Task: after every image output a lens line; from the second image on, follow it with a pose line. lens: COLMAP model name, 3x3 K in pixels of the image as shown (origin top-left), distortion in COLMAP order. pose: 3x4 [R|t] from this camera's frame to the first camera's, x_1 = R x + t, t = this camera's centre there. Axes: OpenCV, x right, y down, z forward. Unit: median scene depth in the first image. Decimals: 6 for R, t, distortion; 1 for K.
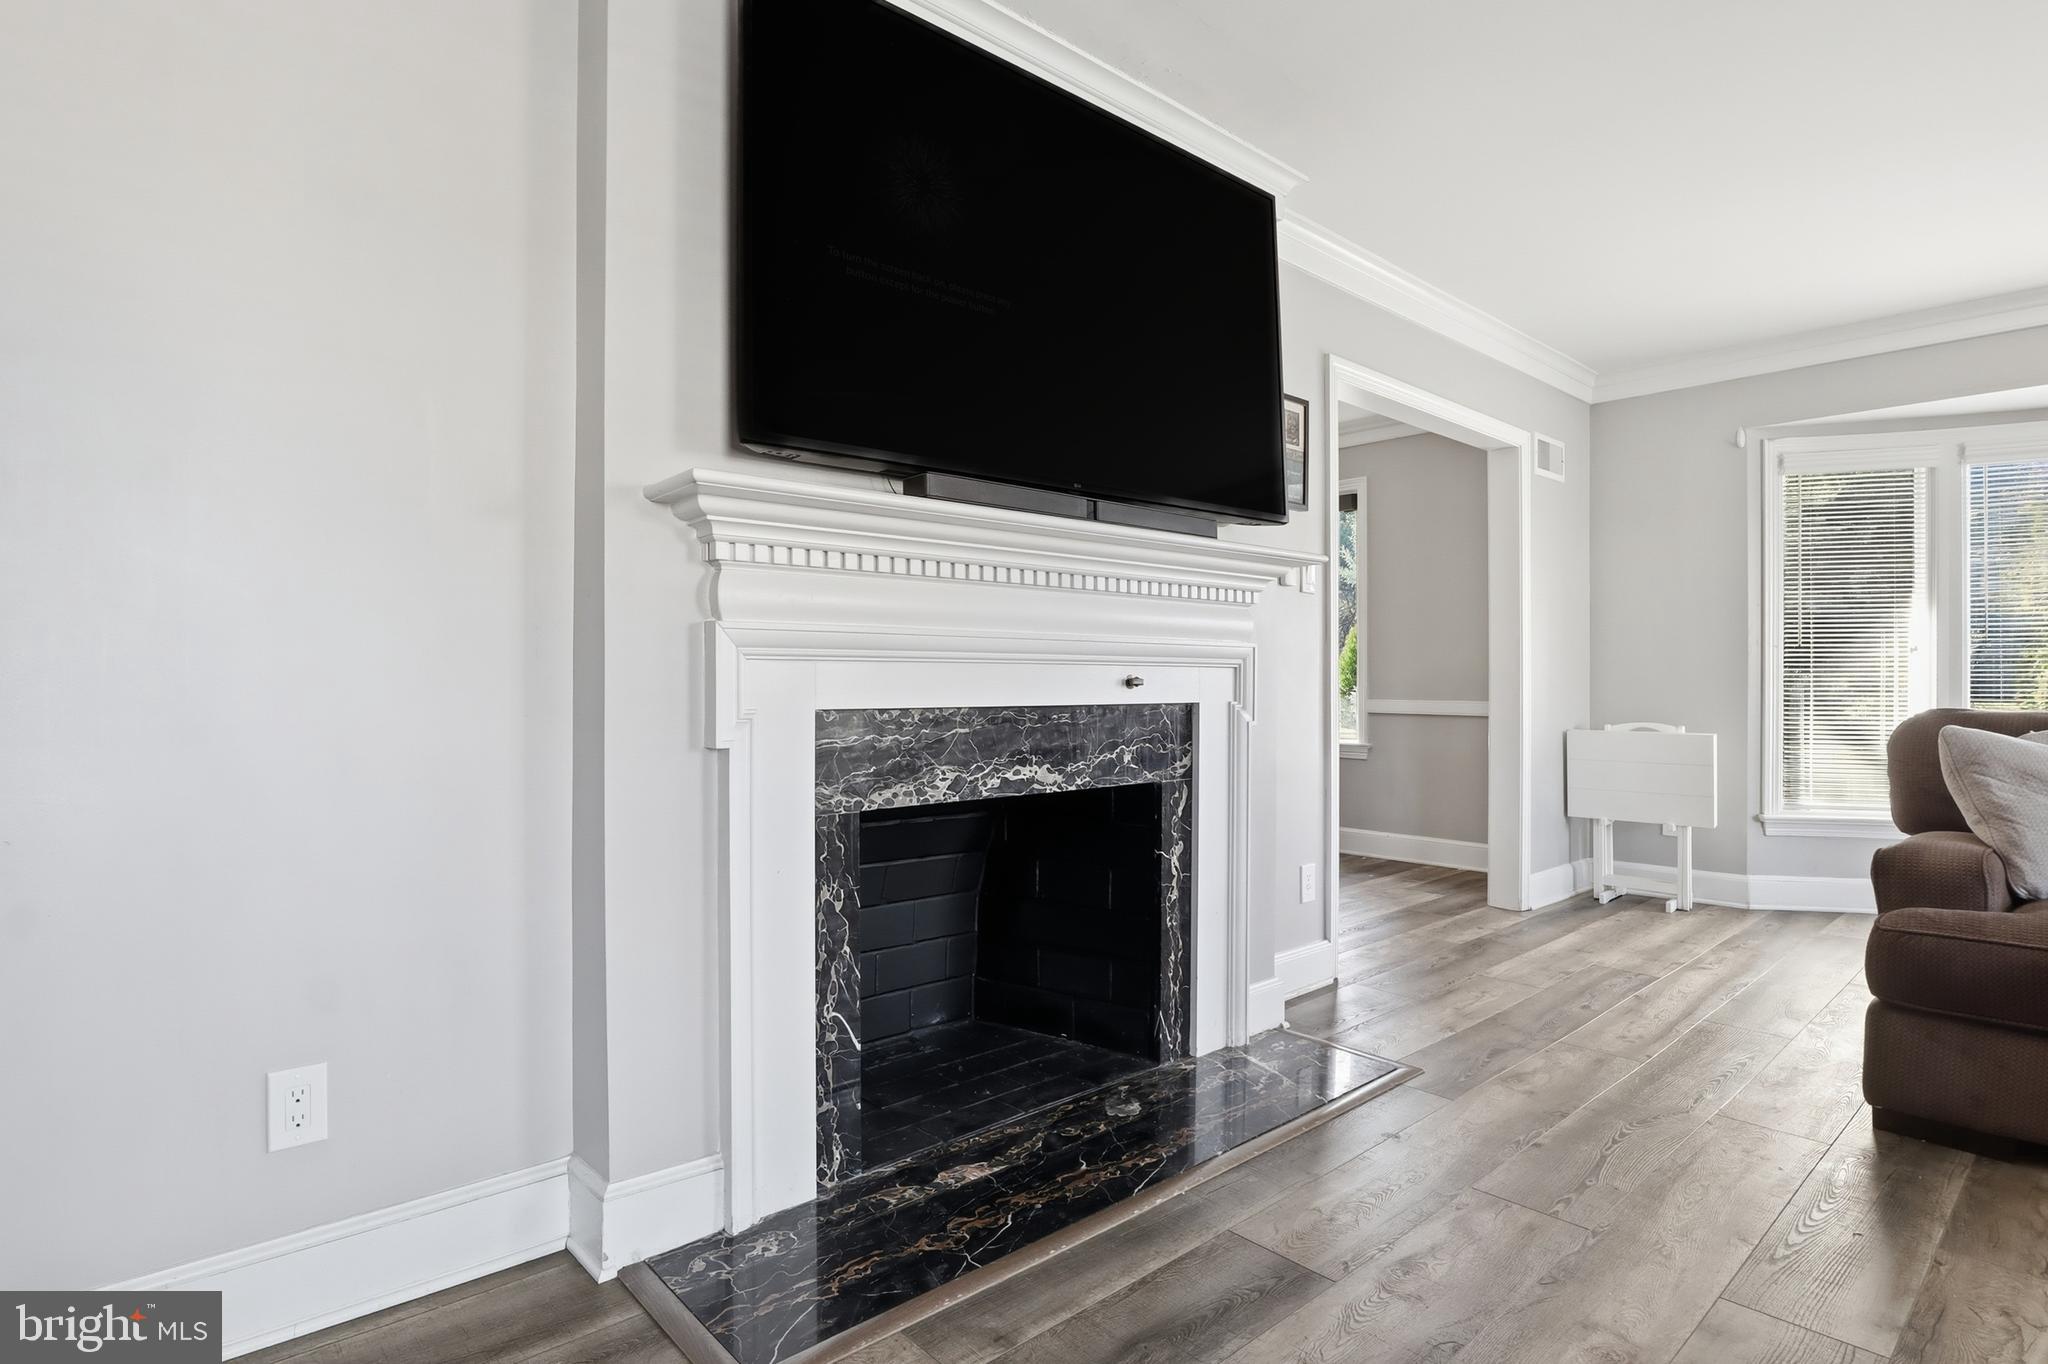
lens RADIAL K [[1048.1, 0, 1013.8], [0, 1048.1, 680.8], [0, 0, 1]] dist [-0.044720, 0.014528]
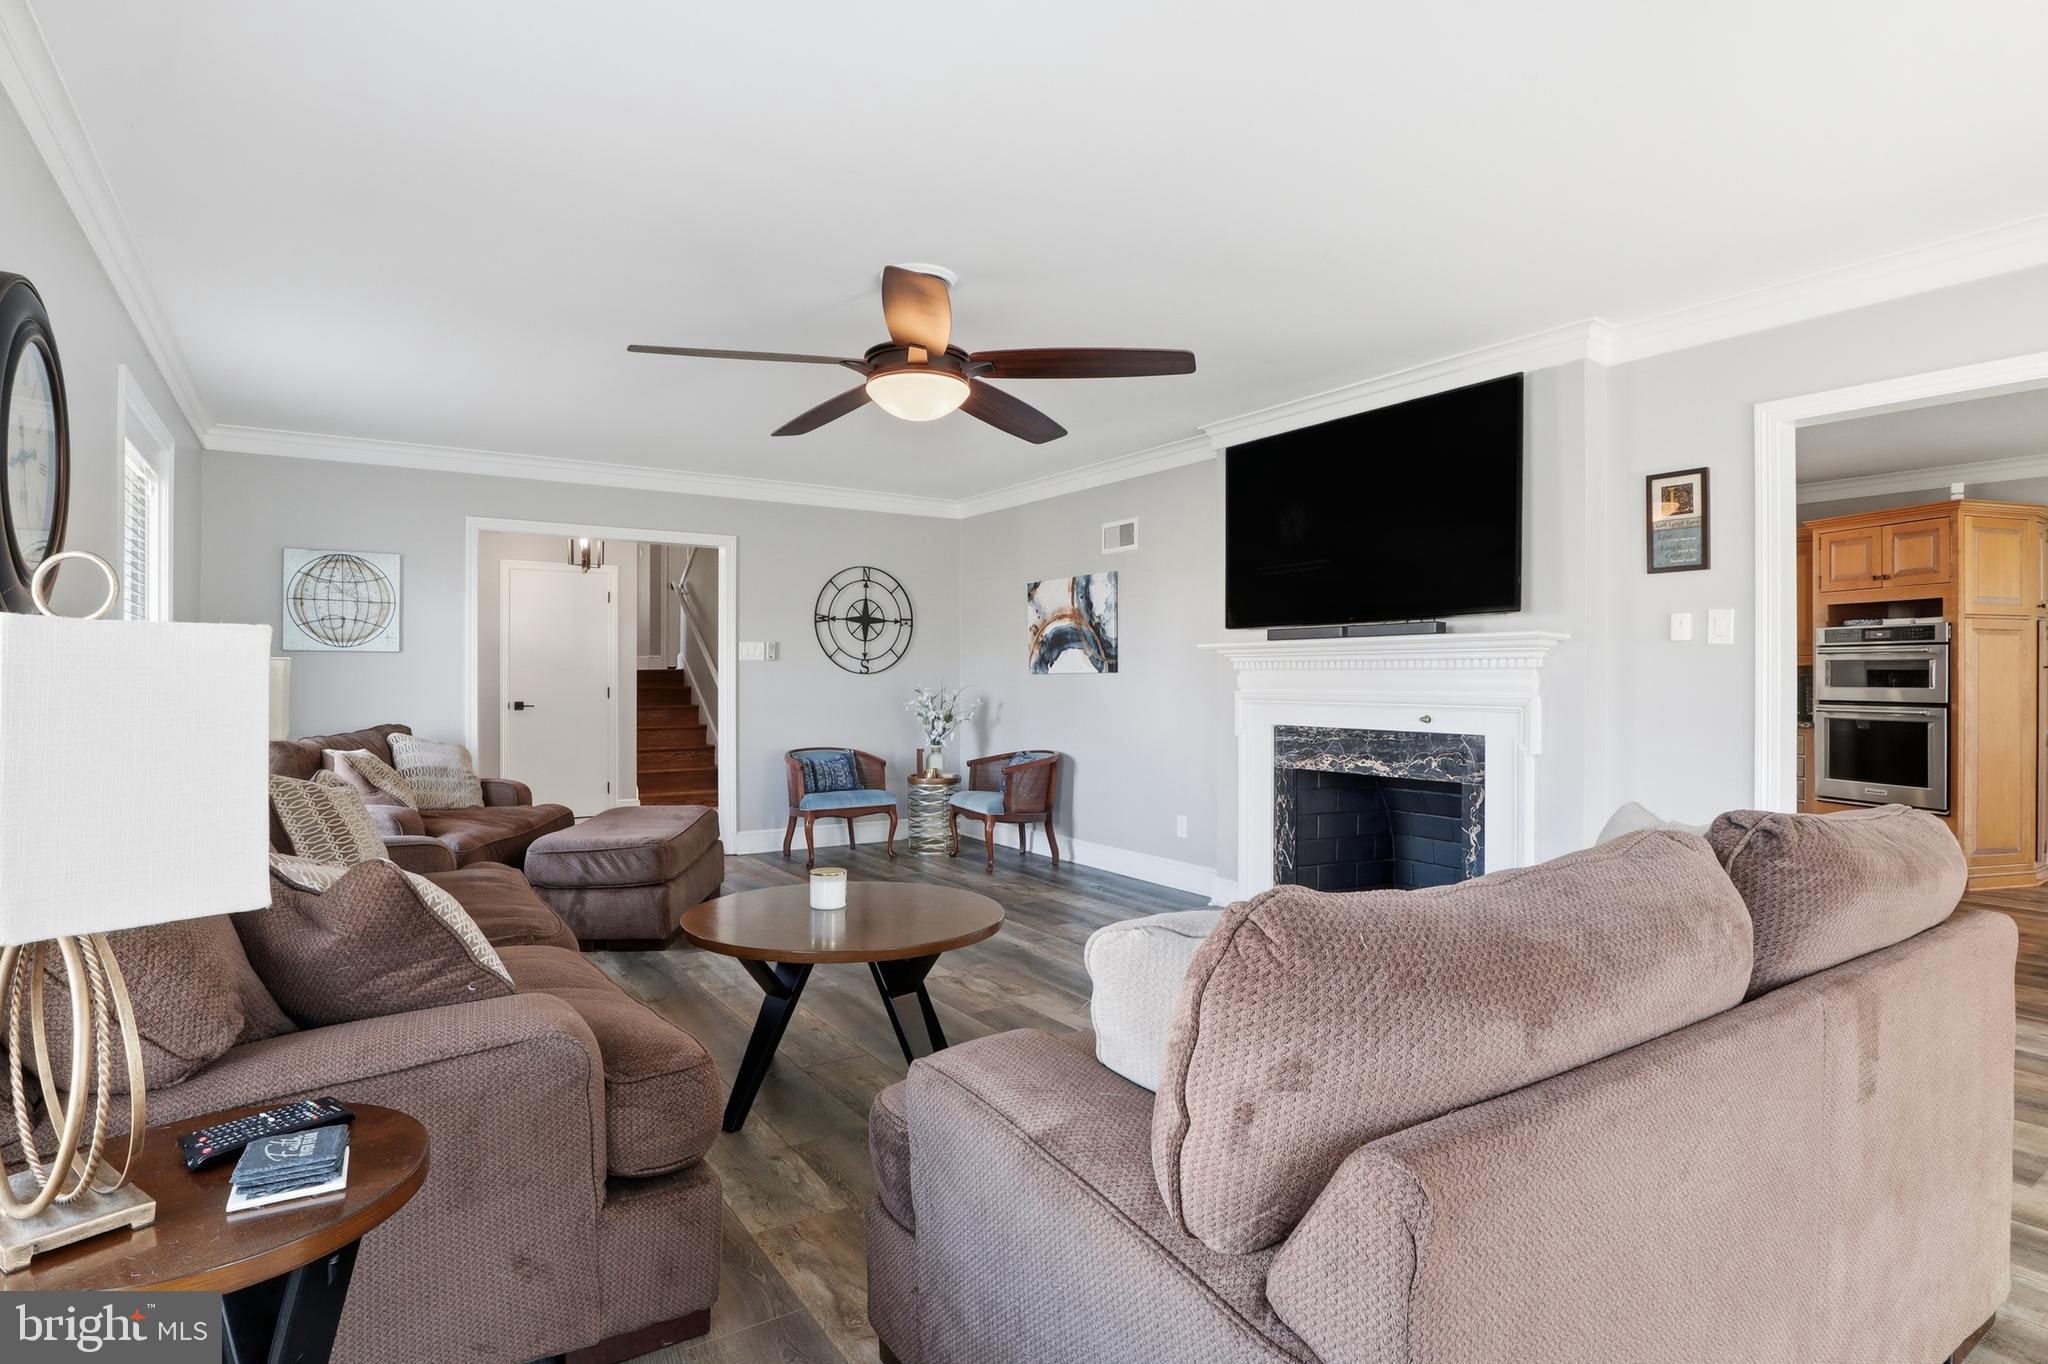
lens RADIAL K [[1048.1, 0, 1013.8], [0, 1048.1, 680.8], [0, 0, 1]] dist [-0.044720, 0.014528]
pose [[-0.137403, -0.004526, -0.990505, 1.995453], [-0.006170, 0.999974, -0.003714, -0.054179], [0.990496, 0.005601, -0.137428, 0.604070]]
